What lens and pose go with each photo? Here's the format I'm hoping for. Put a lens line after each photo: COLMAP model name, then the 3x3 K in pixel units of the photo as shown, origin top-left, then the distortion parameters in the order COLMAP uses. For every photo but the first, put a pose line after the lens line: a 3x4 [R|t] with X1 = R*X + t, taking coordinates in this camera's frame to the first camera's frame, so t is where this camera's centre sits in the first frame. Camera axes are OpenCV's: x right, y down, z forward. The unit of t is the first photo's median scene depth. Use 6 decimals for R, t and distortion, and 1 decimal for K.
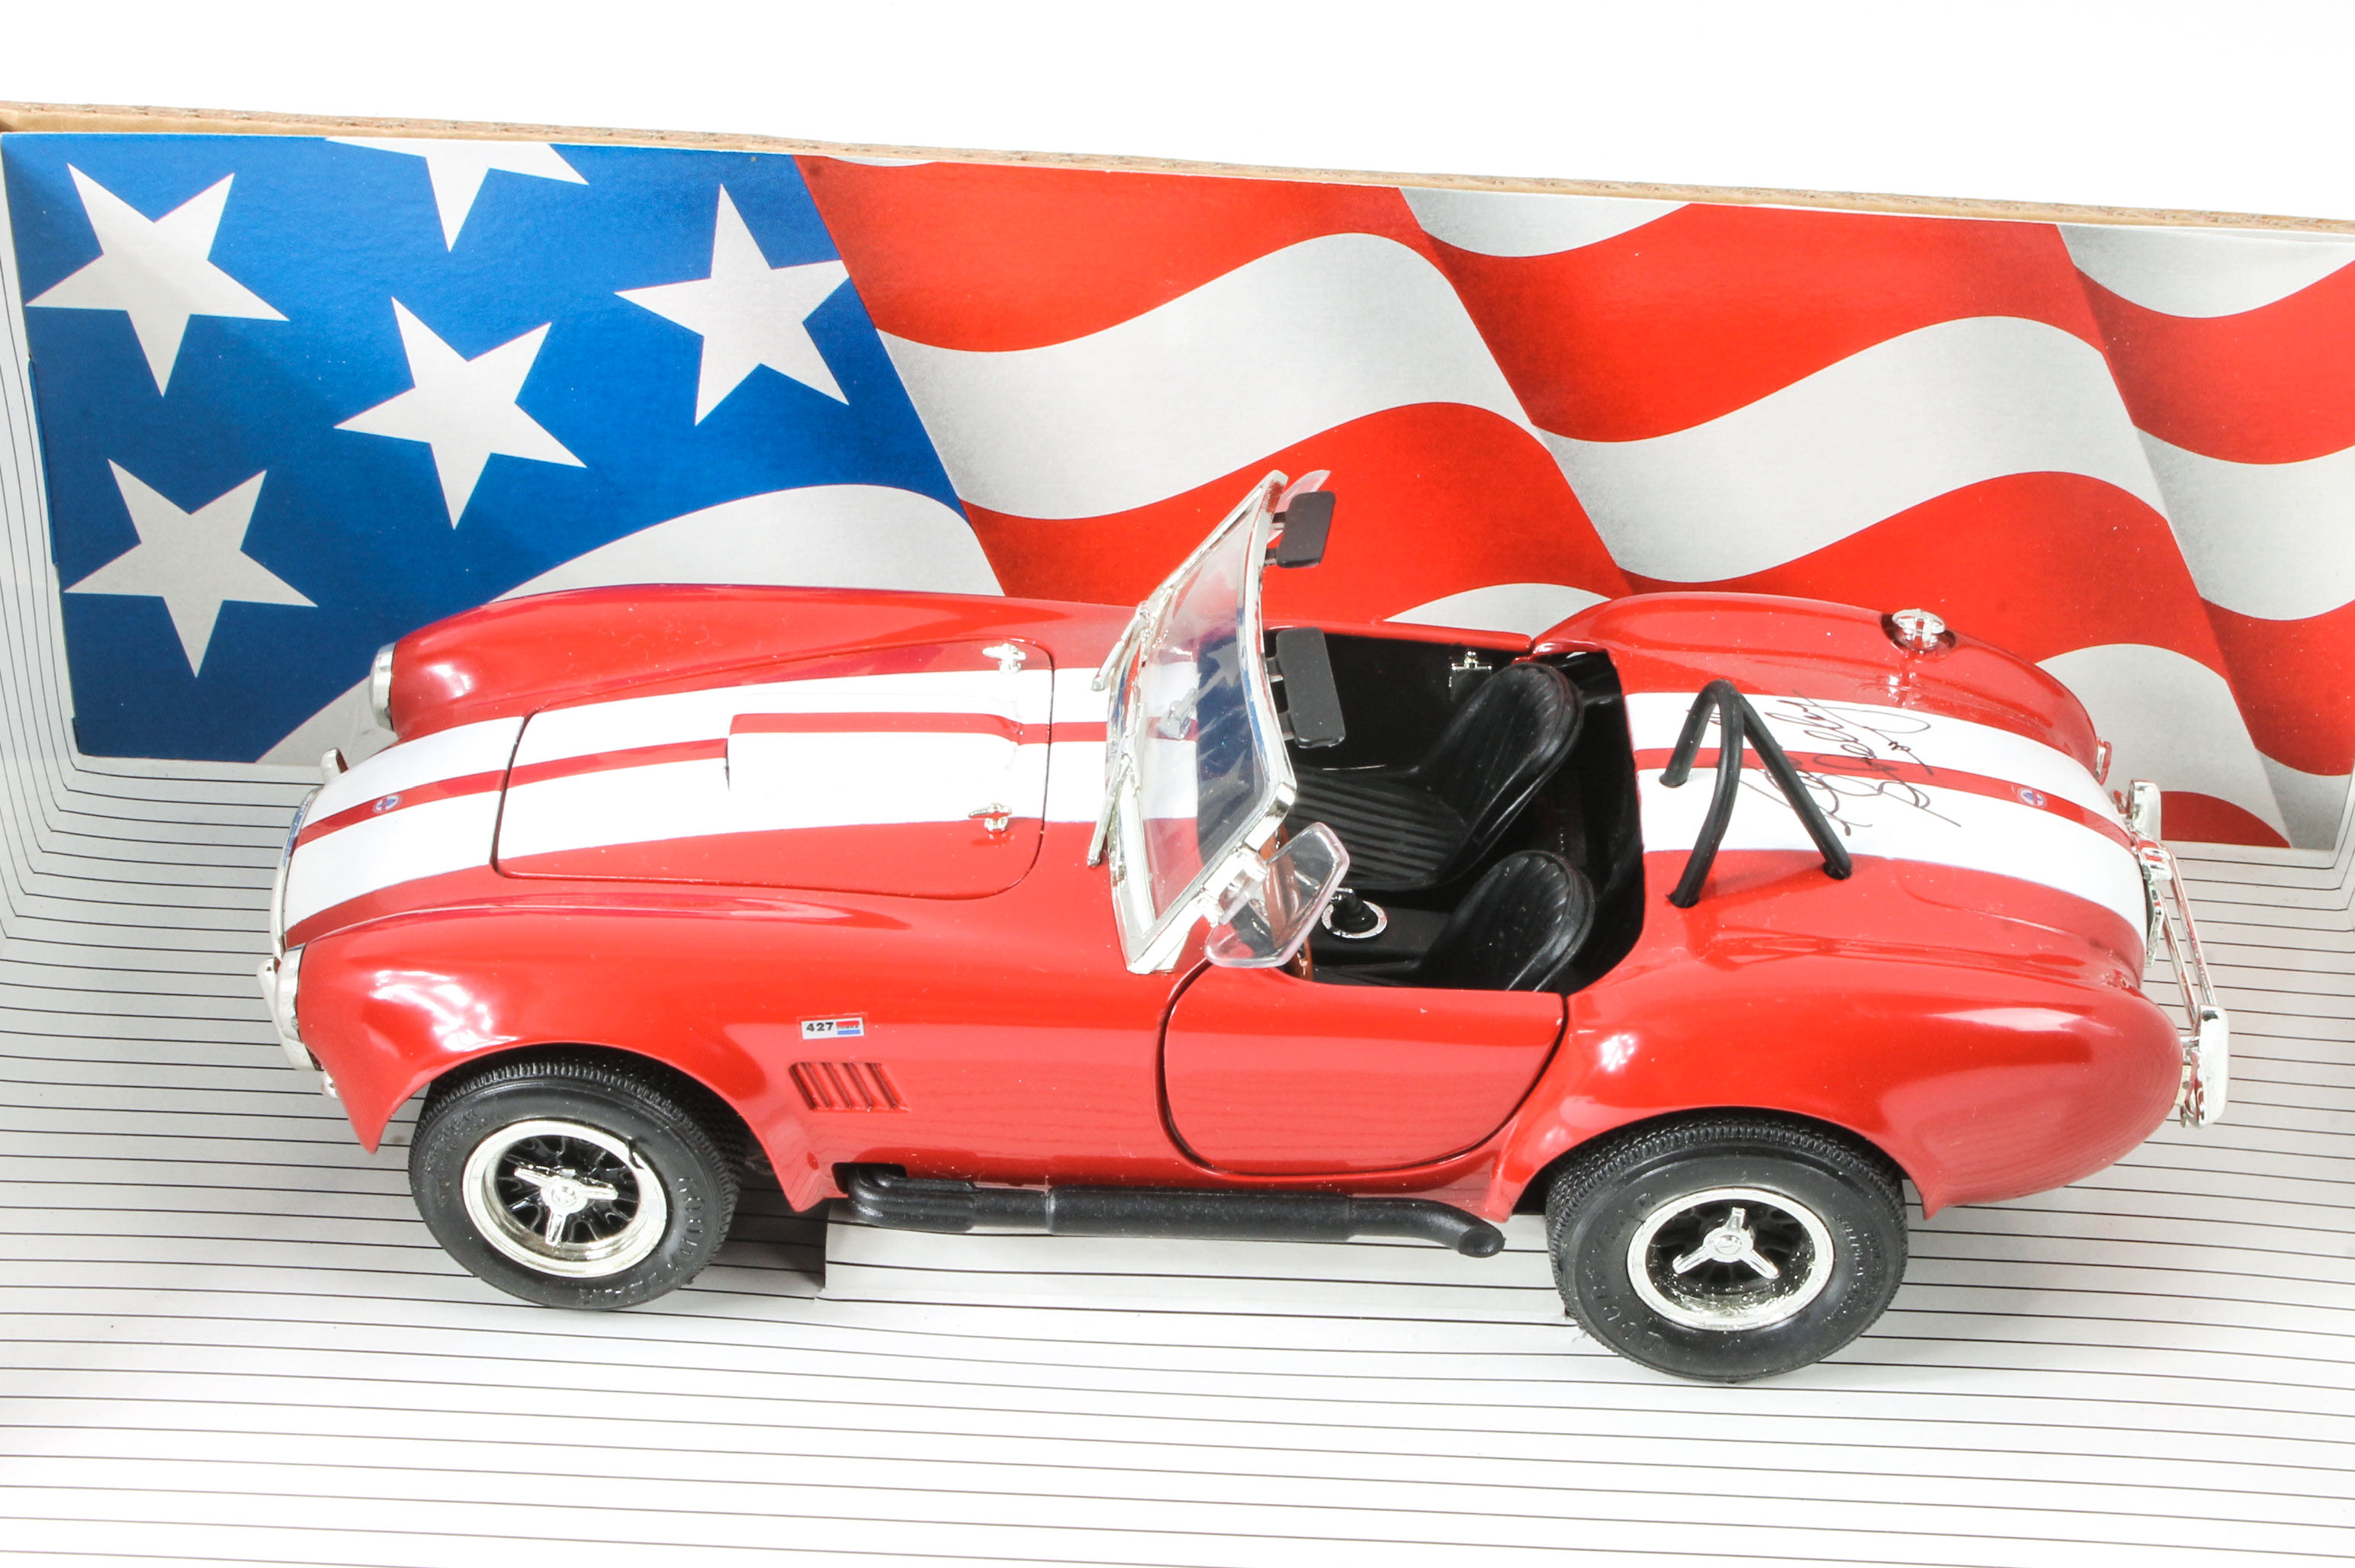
lens RADIAL K [[4558.2, 0, 1190.9], [0, 4558.2, 818.0], [0, 0, 1]] dist [-0.015550, 0.000000]
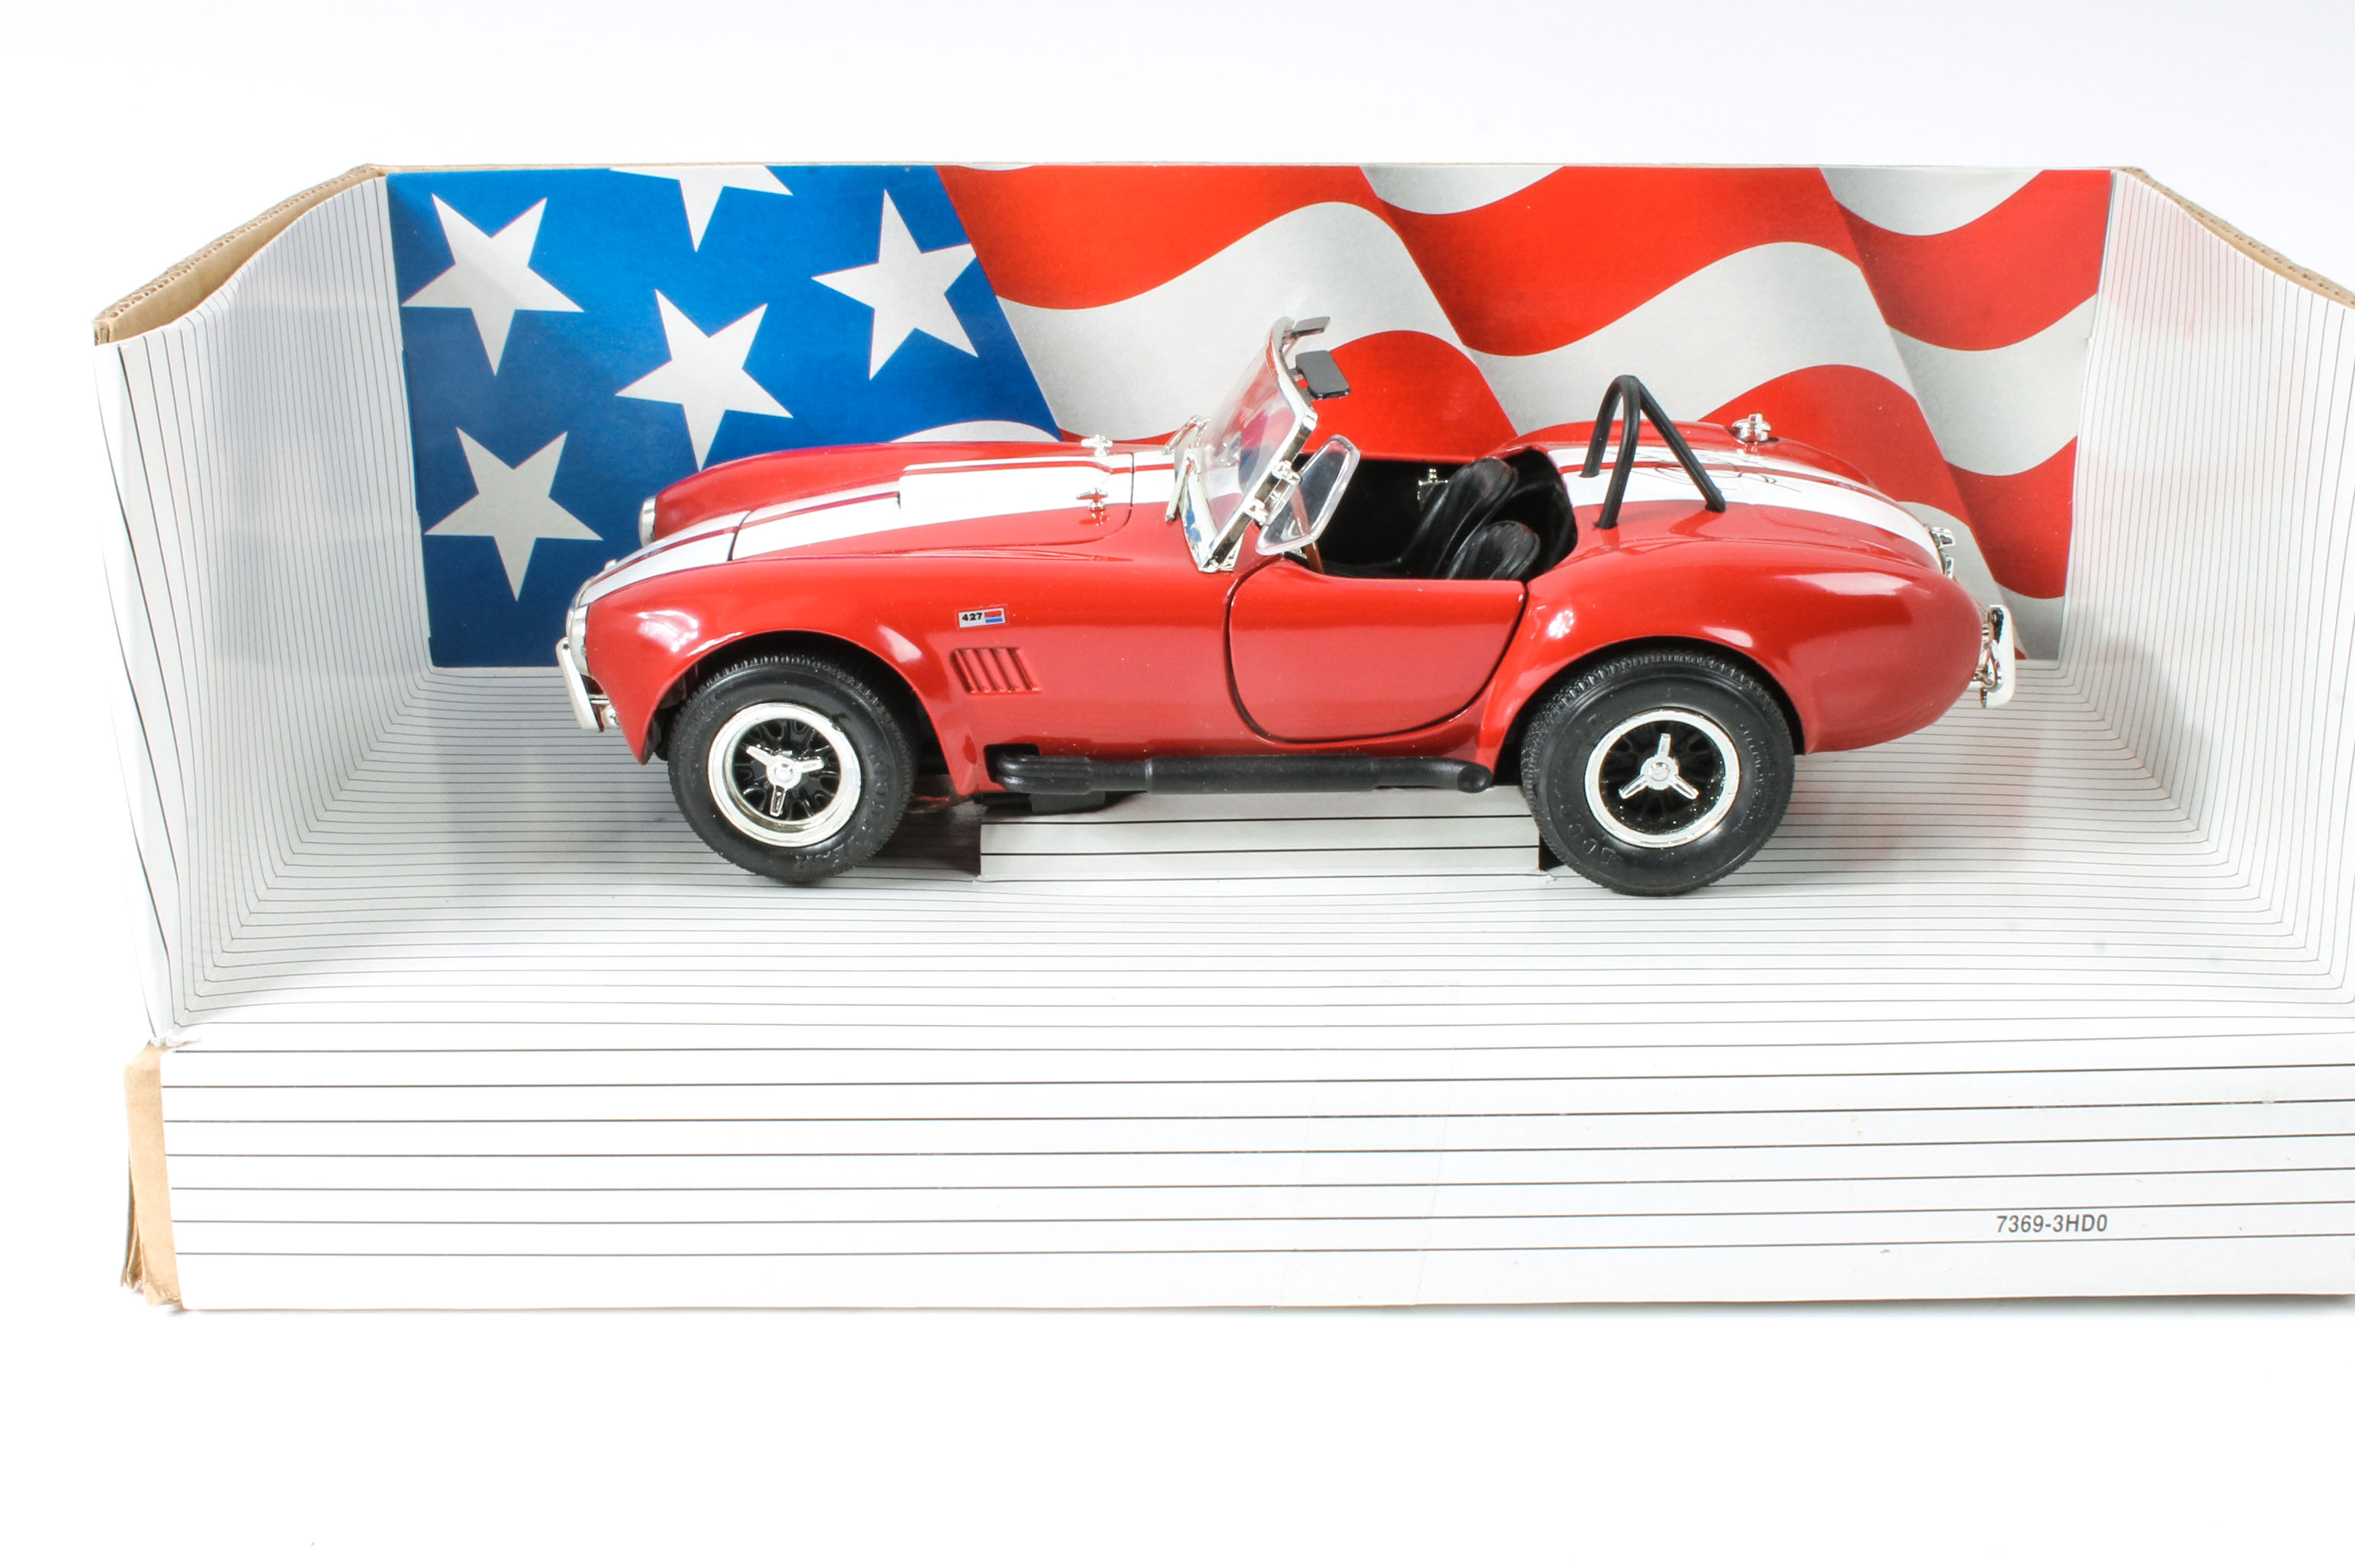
lens RADIAL K [[3030.9, 0, 1163.6], [0, 3030.9, 819.5], [0, 0, 1]] dist [-0.122127, 0.000000]
pose [[0.998887, -0.047047, -0.003285, -0.023329], [0.044913, 0.970206, -0.238084, 0.297323], [0.014389, 0.237671, 0.971239, 0.139147]]
